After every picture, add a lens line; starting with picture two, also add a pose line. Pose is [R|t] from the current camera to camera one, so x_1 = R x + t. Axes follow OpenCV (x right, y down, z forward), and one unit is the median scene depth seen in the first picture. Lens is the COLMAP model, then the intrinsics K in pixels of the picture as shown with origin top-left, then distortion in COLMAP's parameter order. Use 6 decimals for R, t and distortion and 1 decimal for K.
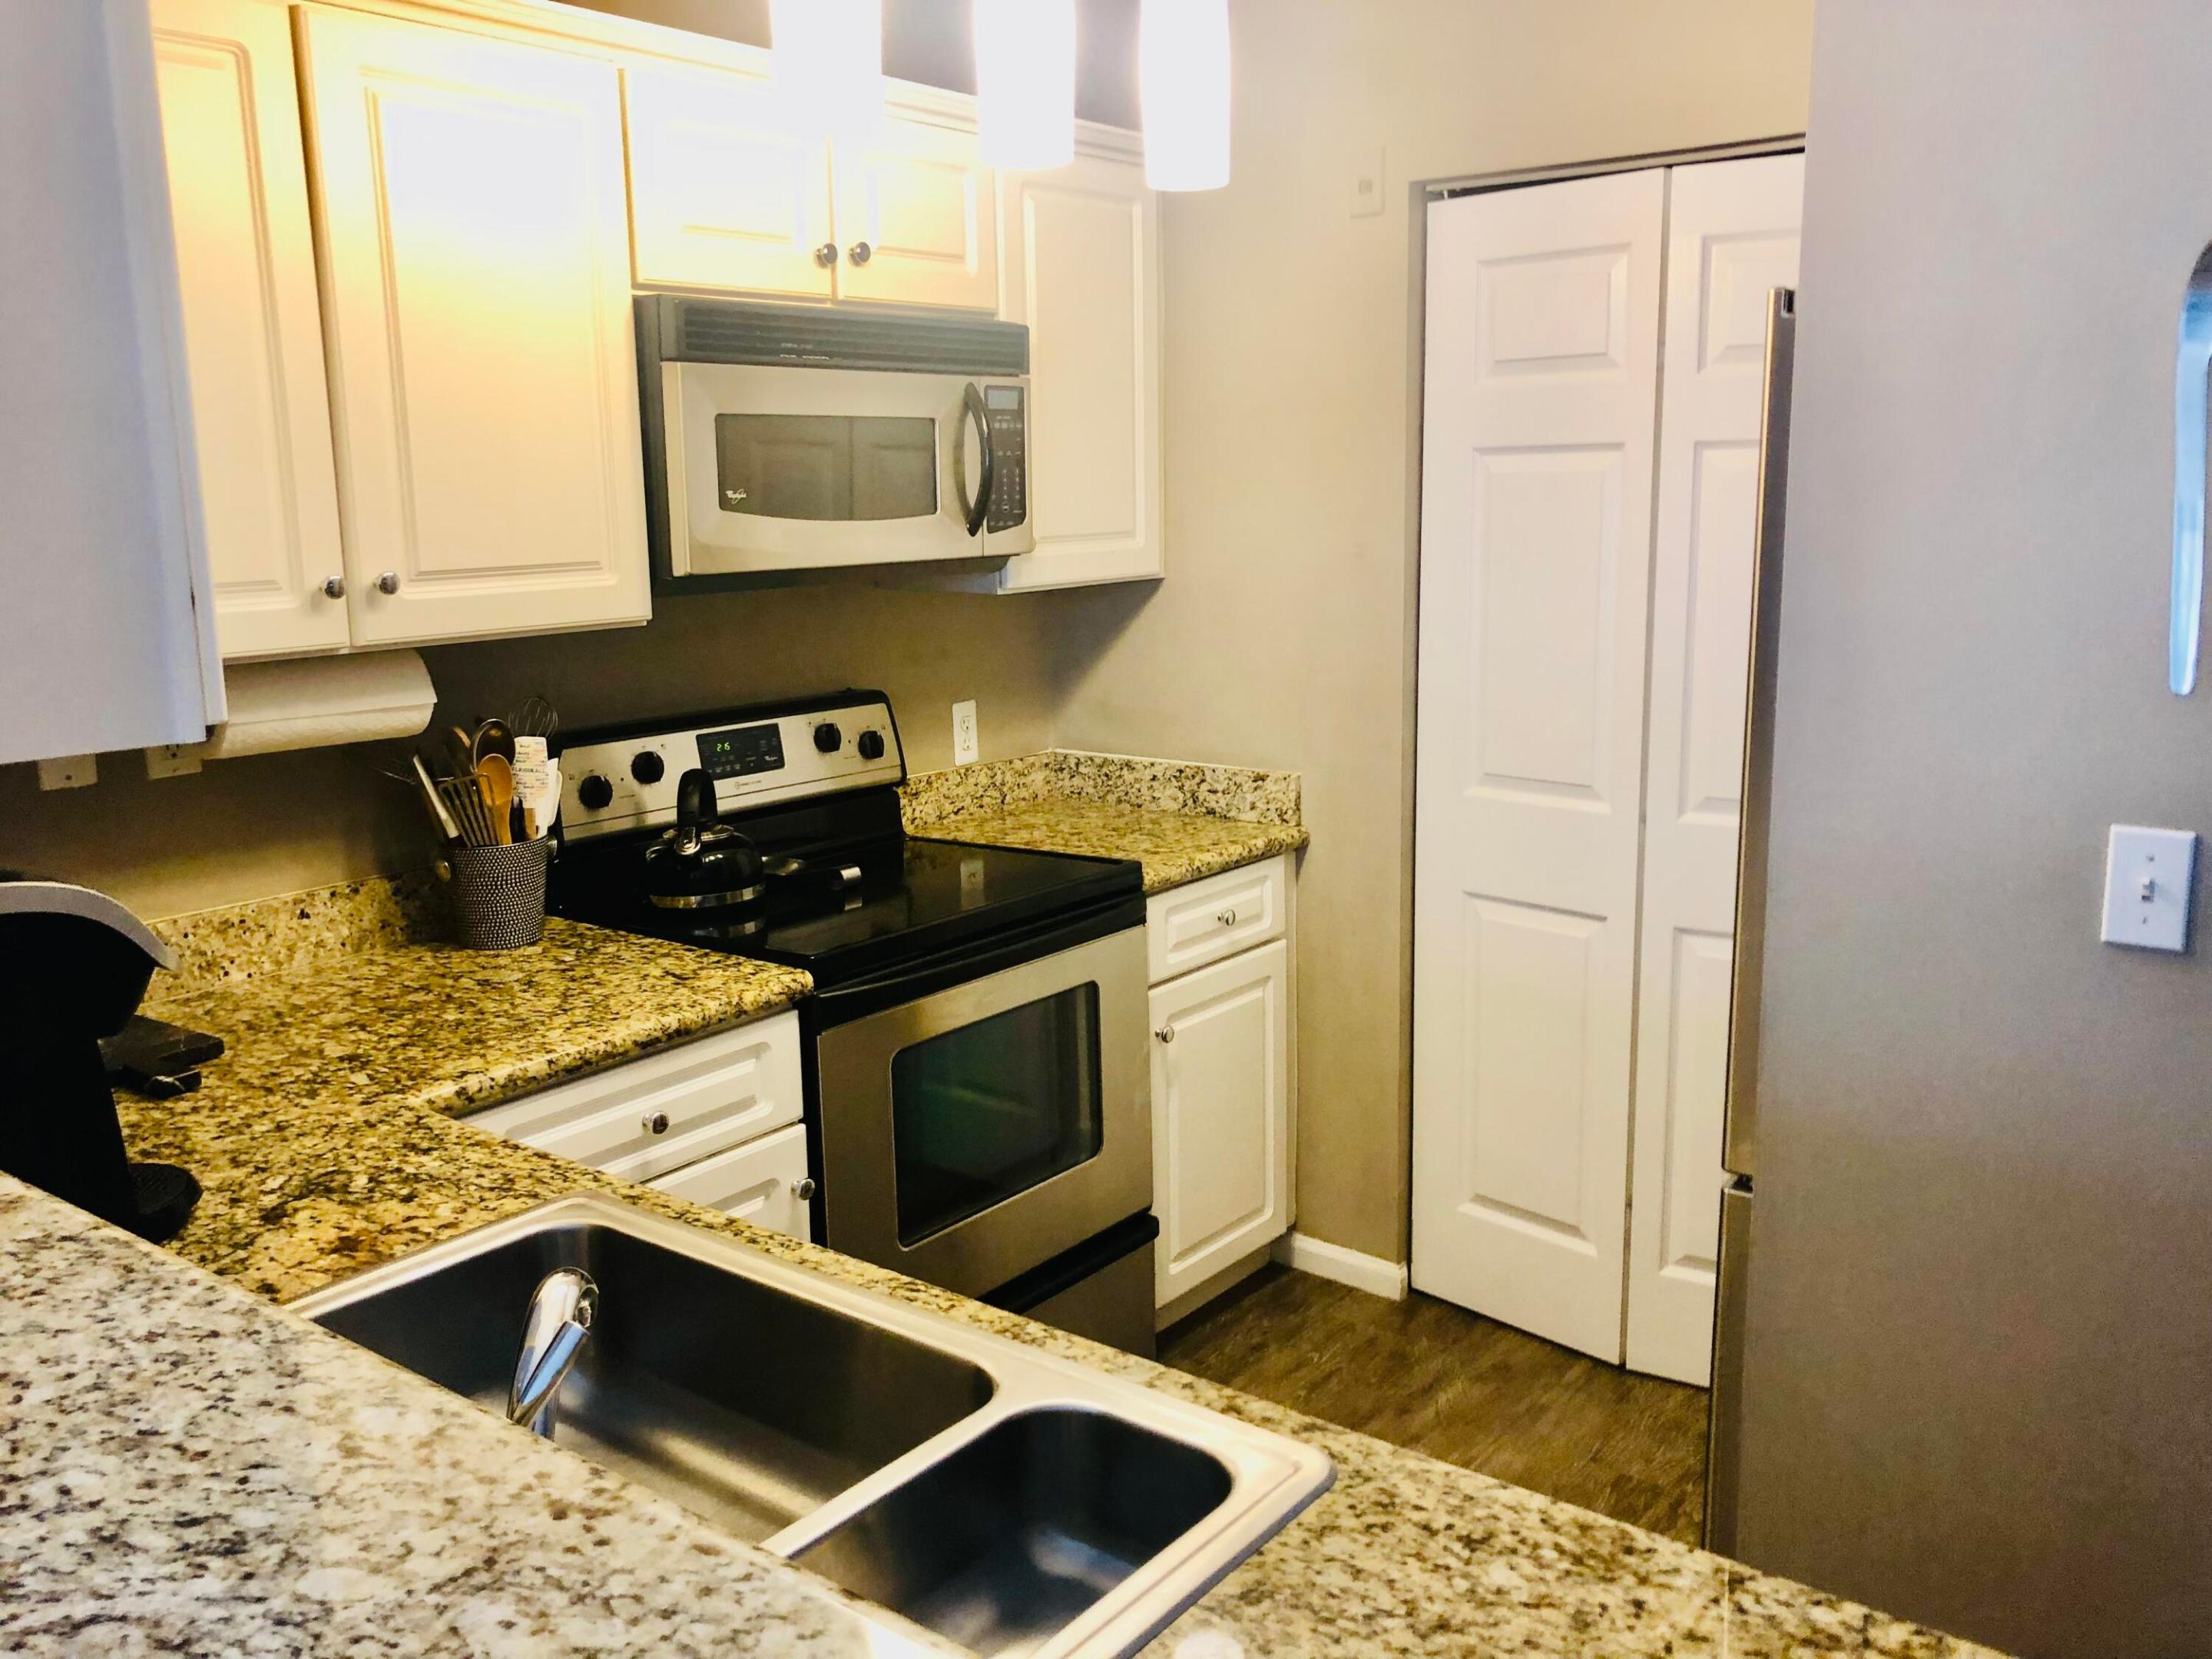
lens RADIAL K [[1830.9, 0, 1105.7], [0, 1830.9, 826.9], [0, 0, 1]] dist [0.069155, -0.016534]
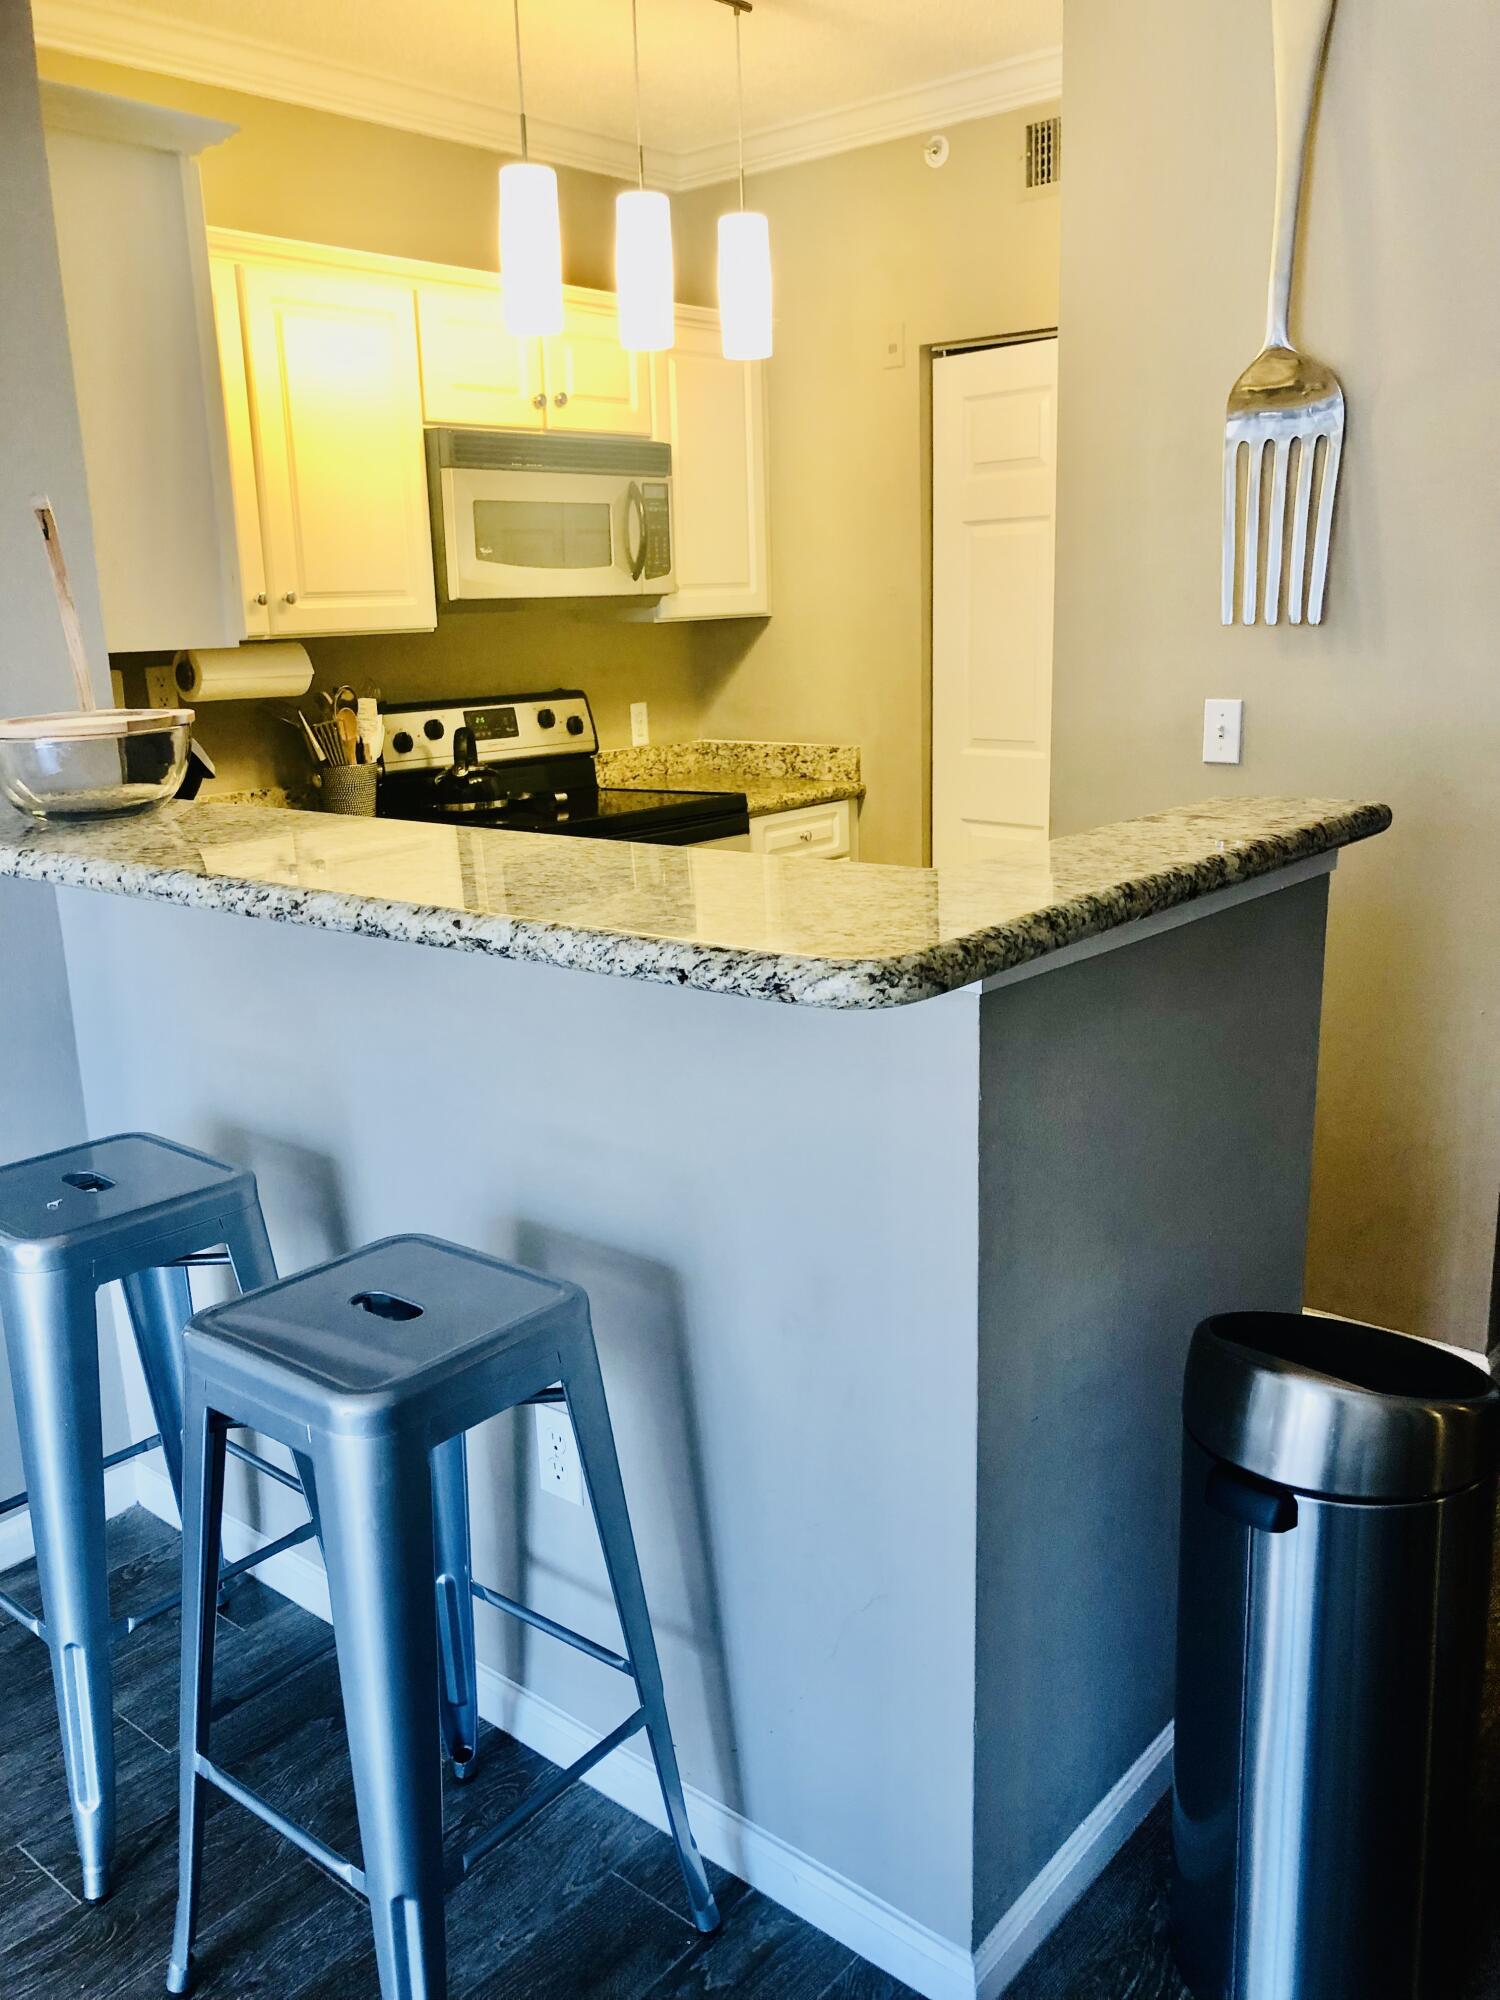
lens RADIAL K [[1655.5, 0, 750.1], [0, 1655.5, 1002.8], [0, 0, 1]] dist [0.069155, -0.016534]
pose [[0.999165, -0.001878, -0.040818, 0.082971], [0.003945, 0.998711, 0.050613, 0.130419], [0.040670, -0.050732, 0.997884, -0.436410]]
